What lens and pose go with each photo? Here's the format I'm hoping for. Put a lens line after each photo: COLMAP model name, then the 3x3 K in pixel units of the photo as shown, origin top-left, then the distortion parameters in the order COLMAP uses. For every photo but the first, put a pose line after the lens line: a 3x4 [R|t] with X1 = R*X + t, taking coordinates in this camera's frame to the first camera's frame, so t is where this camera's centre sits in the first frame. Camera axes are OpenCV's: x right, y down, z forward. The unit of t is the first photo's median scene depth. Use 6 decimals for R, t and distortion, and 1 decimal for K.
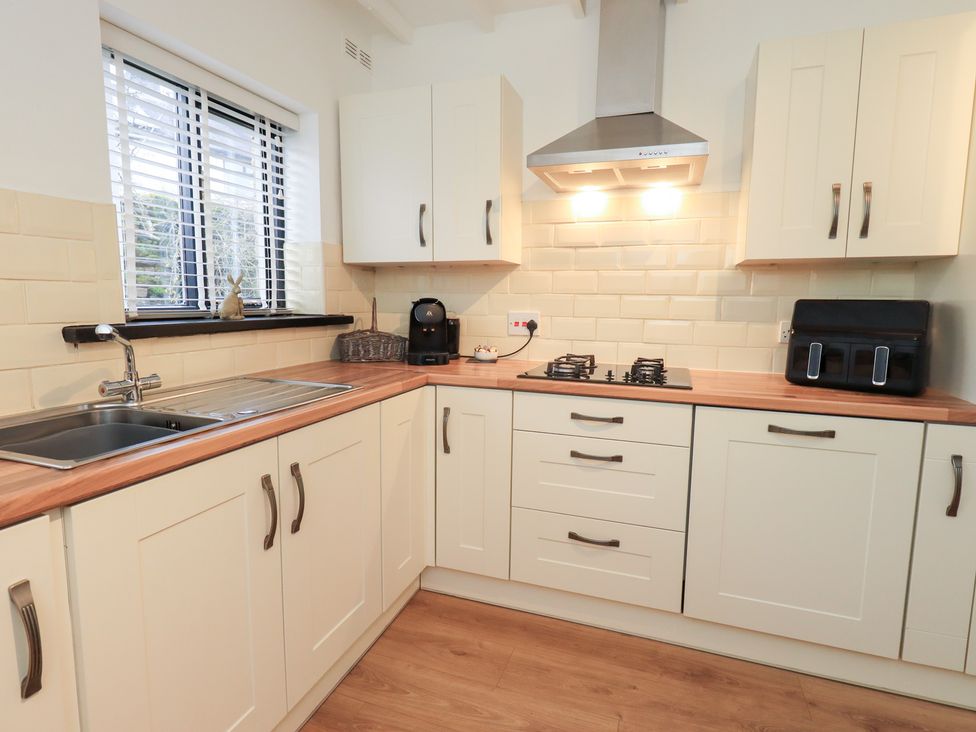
lens RADIAL K [[522.0, 0, 492.3], [0, 522.0, 357.8], [0, 0, 1]] dist [-0.001105, -0.001223]
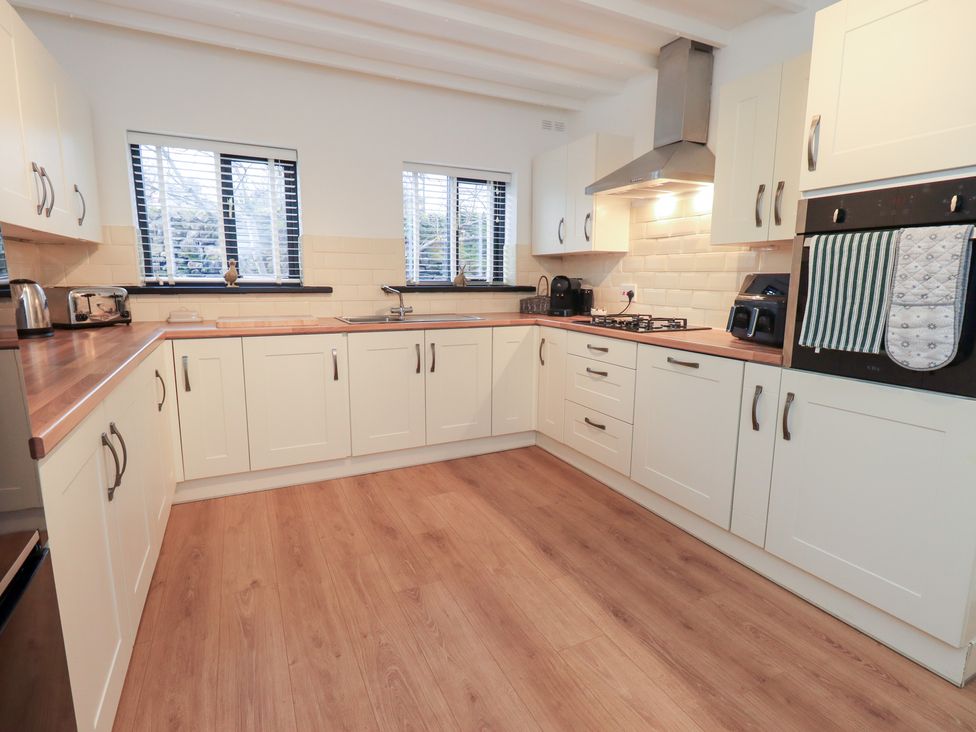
lens RADIAL K [[508.1, 0, 487.5], [0, 508.1, 356.6], [0, 0, 1]] dist [0.001152, 0.000163]
pose [[0.713282, 0.101620, -0.693471, 0.968656], [-0.076384, 0.994811, 0.067213, 0.055918], [0.696702, 0.005028, 0.717343, -0.348181]]
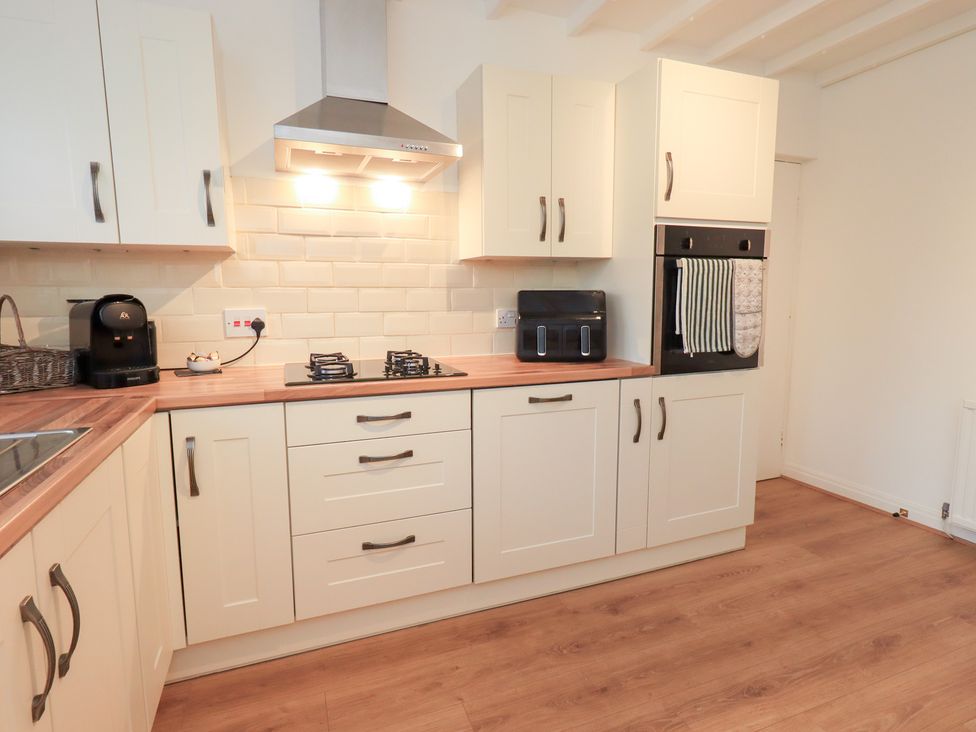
lens RADIAL K [[522.0, 0, 492.3], [0, 522.0, 357.8], [0, 0, 1]] dist [-0.001105, -0.001223]
pose [[0.754866, -0.093798, 0.649138, -0.239162], [0.083939, 0.995398, 0.046221, -0.018651], [-0.650486, 0.019597, 0.759265, 0.128842]]
